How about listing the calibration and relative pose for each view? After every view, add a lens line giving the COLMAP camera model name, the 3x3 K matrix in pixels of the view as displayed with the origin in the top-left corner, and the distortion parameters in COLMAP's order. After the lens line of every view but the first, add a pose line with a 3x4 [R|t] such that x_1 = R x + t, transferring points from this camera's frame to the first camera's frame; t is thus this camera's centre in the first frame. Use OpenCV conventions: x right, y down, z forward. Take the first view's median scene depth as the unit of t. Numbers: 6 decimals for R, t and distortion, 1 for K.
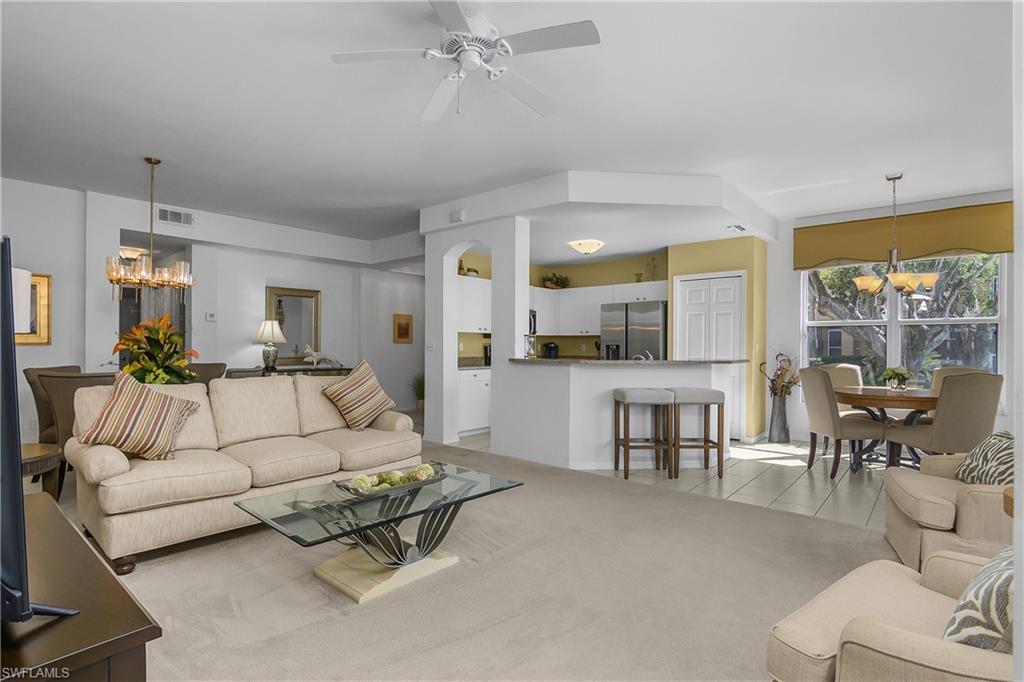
lens RADIAL K [[509.4, 0, 507.8], [0, 509.4, 346.2], [0, 0, 1]] dist [-0.011294, -0.000215]
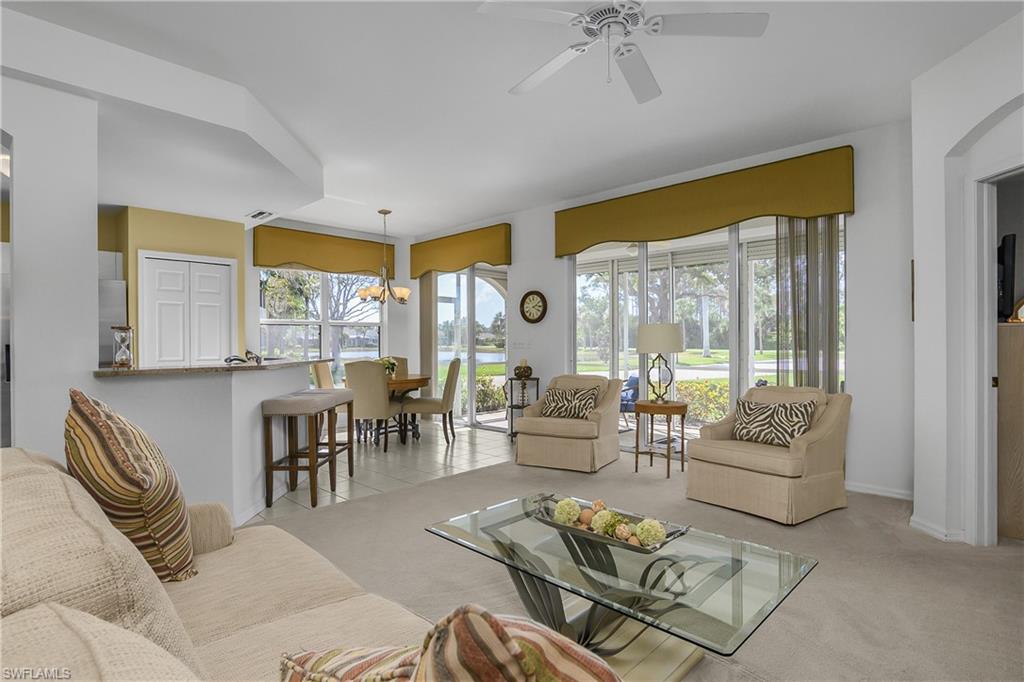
lens RADIAL K [[509.4, 0, 508.1], [0, 509.4, 344.1], [0, 0, 1]] dist [-0.011294, -0.000215]
pose [[0.047069, -0.013225, 0.998804, -0.409092], [0.011250, 0.999856, 0.012709, -0.005277], [-0.998828, 0.010639, 0.047211, 0.469240]]
